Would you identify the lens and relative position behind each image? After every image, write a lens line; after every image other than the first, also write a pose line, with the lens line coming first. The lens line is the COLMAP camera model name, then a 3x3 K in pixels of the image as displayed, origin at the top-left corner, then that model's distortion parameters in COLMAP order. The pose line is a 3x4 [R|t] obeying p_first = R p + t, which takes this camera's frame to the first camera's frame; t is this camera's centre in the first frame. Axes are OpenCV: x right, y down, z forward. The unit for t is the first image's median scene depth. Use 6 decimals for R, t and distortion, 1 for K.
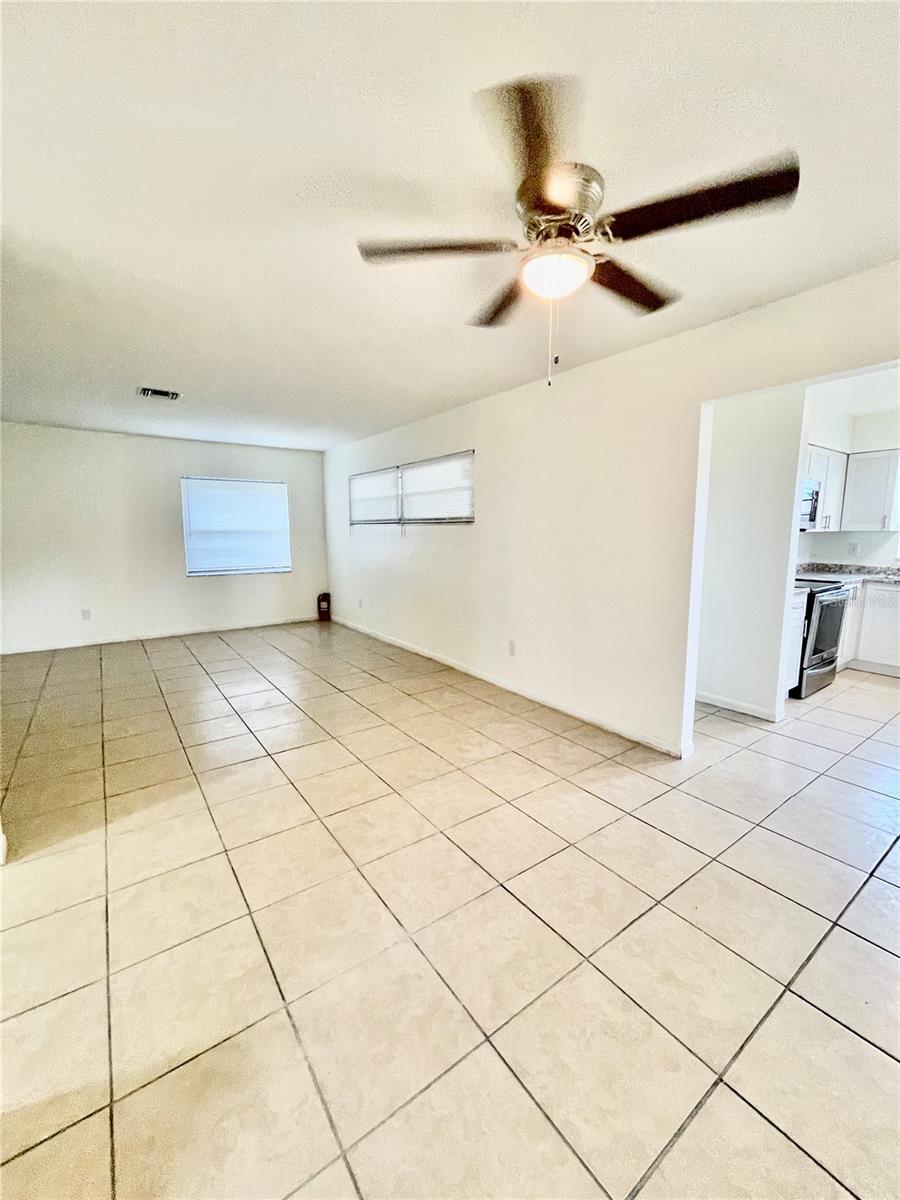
lens RADIAL K [[485.3, 0, 454.1], [0, 485.3, 596.1], [0, 0, 1]] dist [-0.001176, 0.001551]
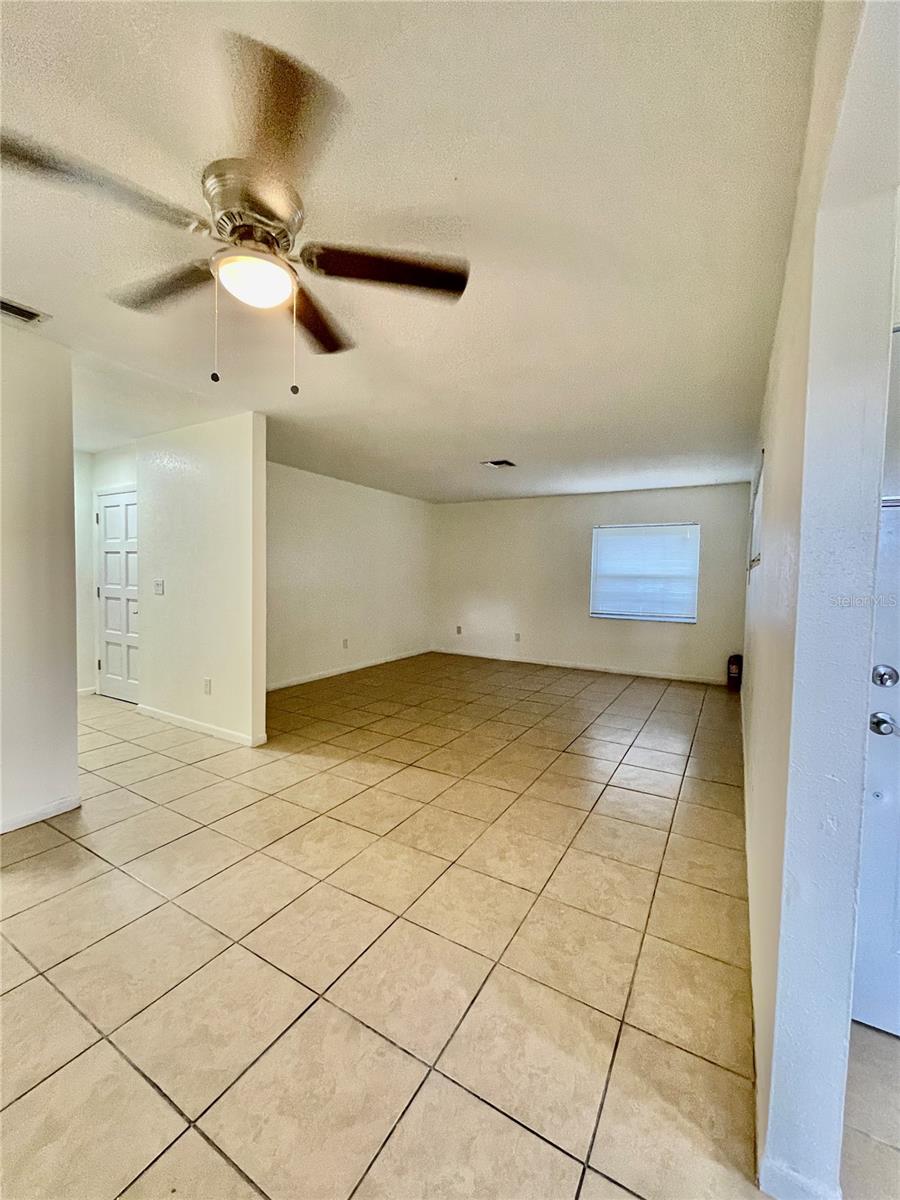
lens RADIAL K [[484.4, 0, 451.0], [0, 484.4, 598.2], [0, 0, 1]] dist [-0.003500, 0.000502]
pose [[0.396587, 0.048154, -0.916733, 0.461010], [-0.141364, 0.989915, -0.009157, -0.041225], [0.907048, 0.133224, 0.399395, 0.400710]]
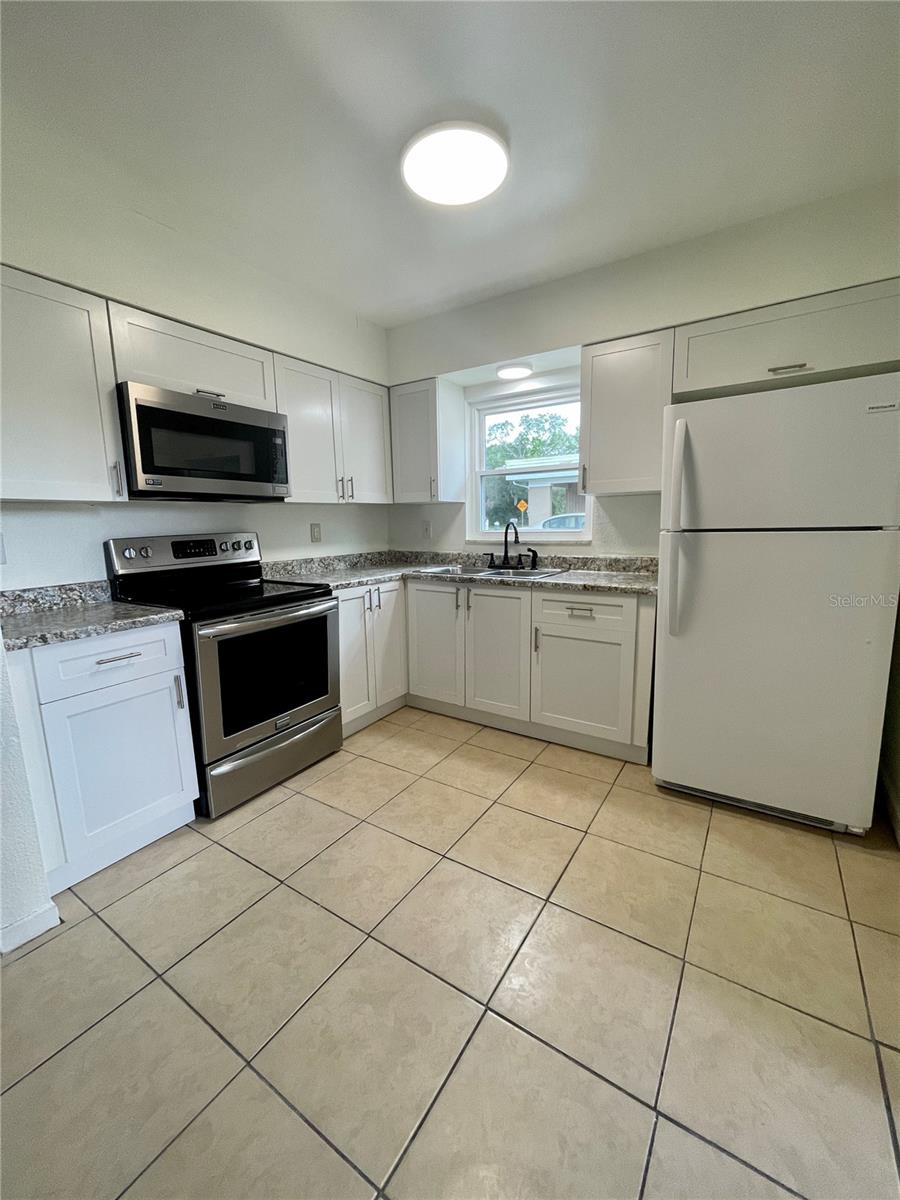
lens RADIAL K [[485.3, 0, 454.1], [0, 485.3, 596.1], [0, 0, 1]] dist [-0.001176, 0.001551]
pose [[0.934014, -0.076986, 0.348842, 0.733724], [0.070073, 0.997015, 0.032413, -0.024466], [-0.350296, -0.005830, 0.936621, 0.390515]]
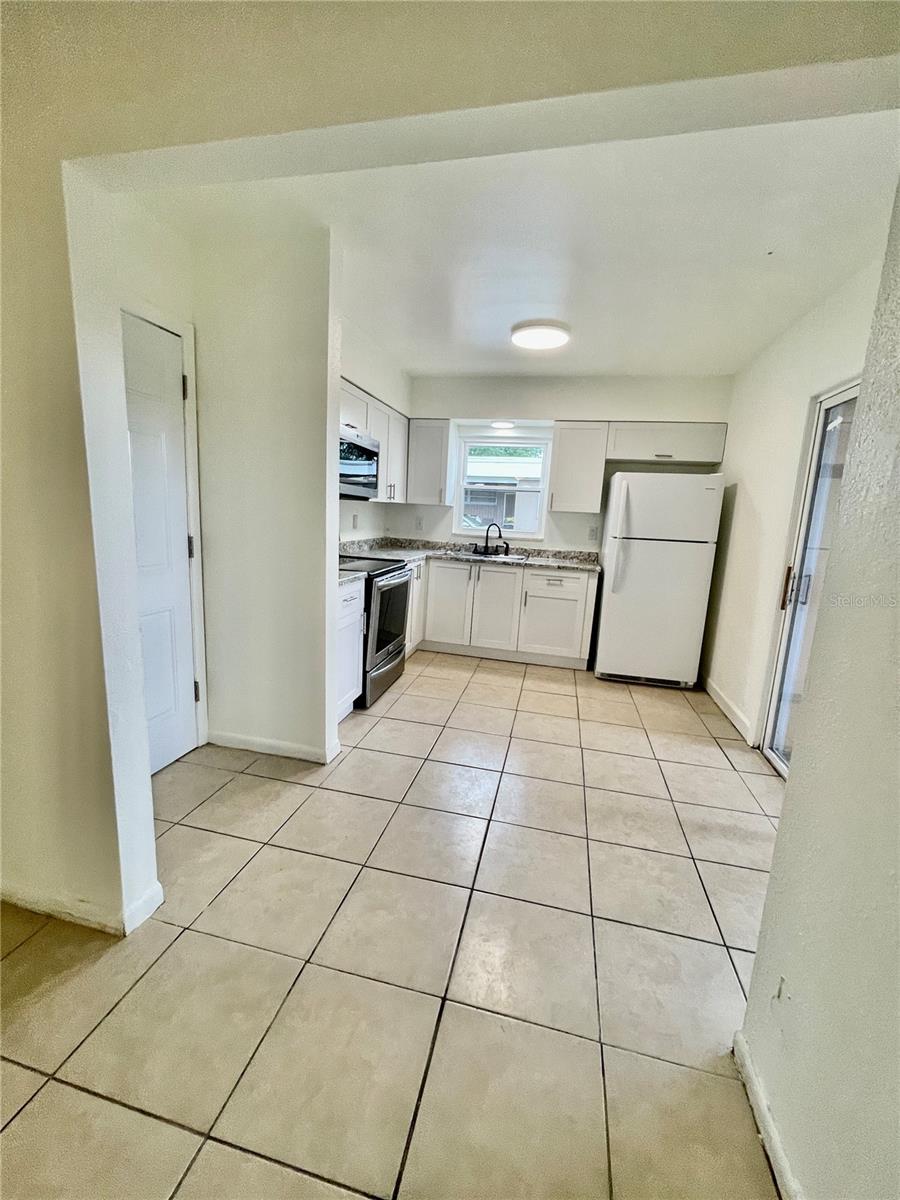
lens RADIAL K [[485.3, 0, 454.1], [0, 485.3, 596.1], [0, 0, 1]] dist [-0.001176, 0.001551]
pose [[0.751225, -0.075235, 0.655745, 0.285881], [0.035820, 0.996665, 0.073314, -0.026114], [-0.659074, -0.031586, 0.751414, 0.280731]]
